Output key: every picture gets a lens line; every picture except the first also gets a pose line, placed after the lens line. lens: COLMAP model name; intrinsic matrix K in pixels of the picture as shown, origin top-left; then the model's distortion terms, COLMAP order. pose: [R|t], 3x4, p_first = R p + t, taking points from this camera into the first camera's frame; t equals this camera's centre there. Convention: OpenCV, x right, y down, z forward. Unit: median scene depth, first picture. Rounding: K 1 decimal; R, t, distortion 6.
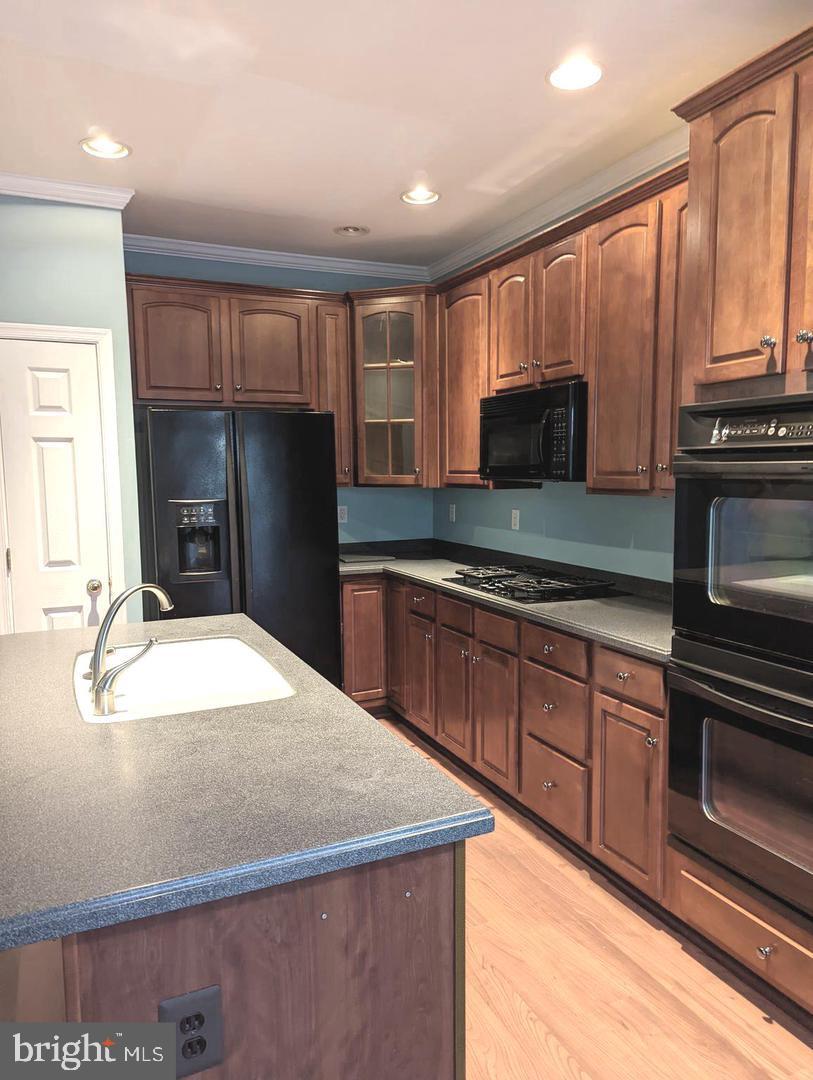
lens RADIAL K [[770.1, 0, 413.9], [0, 770.1, 543.4], [0, 0, 1]] dist [0.069397, -0.050614]
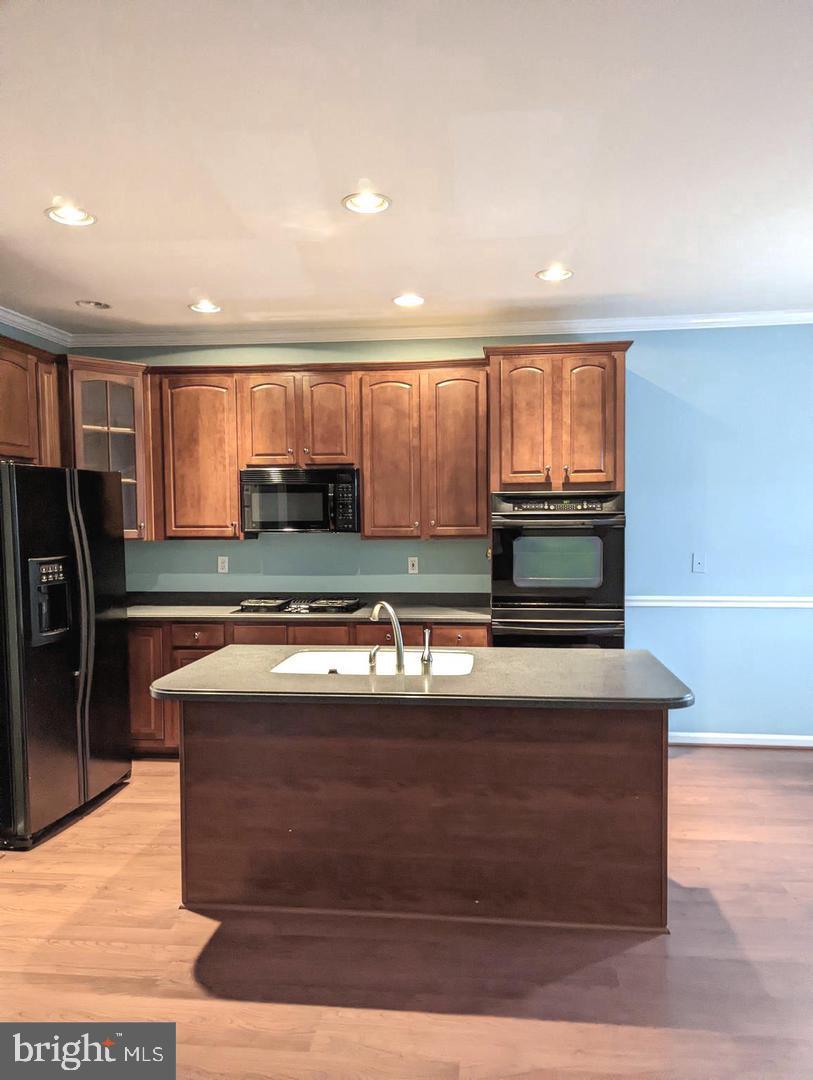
lens RADIAL K [[770.1, 0, 413.8], [0, 770.1, 558.7], [0, 0, 1]] dist [0.069397, -0.050614]
pose [[0.503361, -0.044209, 0.862945, -1.044961], [0.087222, 0.996189, 0.000158, -0.017233], [-0.859663, 0.075188, 0.505298, 0.128839]]
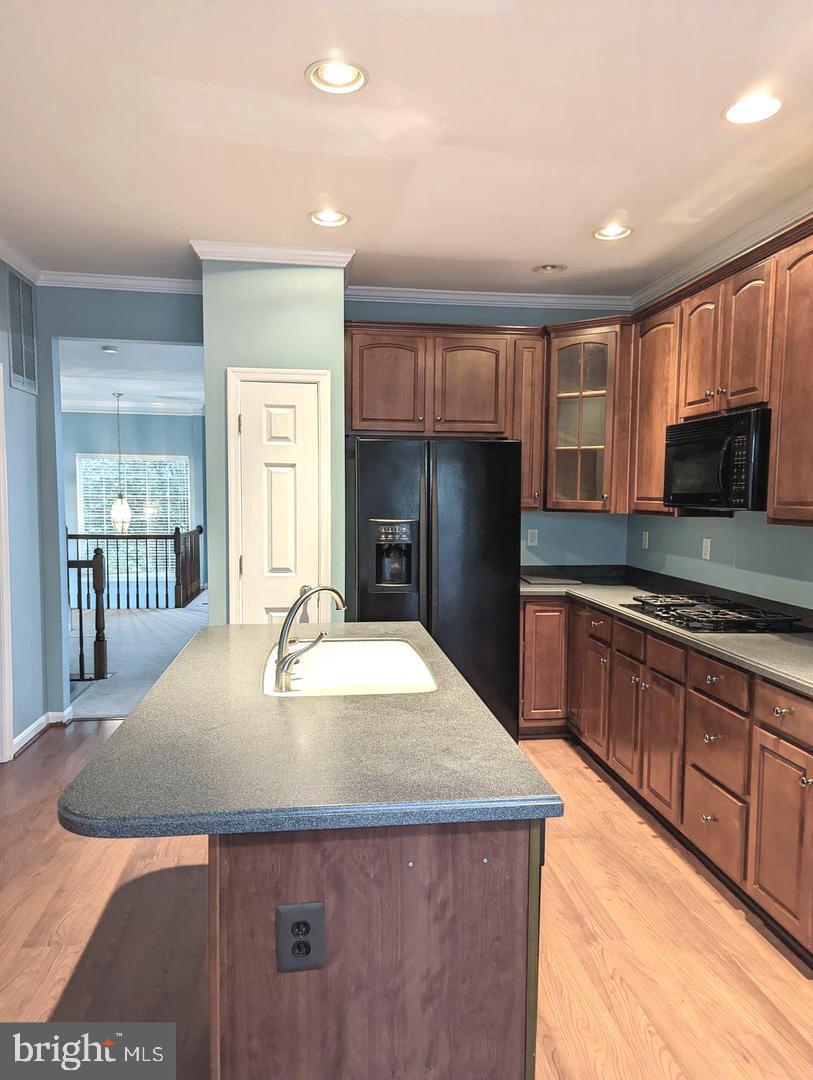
lens RADIAL K [[770.1, 0, 412.4], [0, 770.1, 547.0], [0, 0, 1]] dist [0.069397, -0.050614]
pose [[0.955674, 0.039094, -0.291819, 0.083457], [-0.047222, 0.998667, -0.020861, 0.006203], [0.290615, 0.033717, 0.956246, -0.060527]]
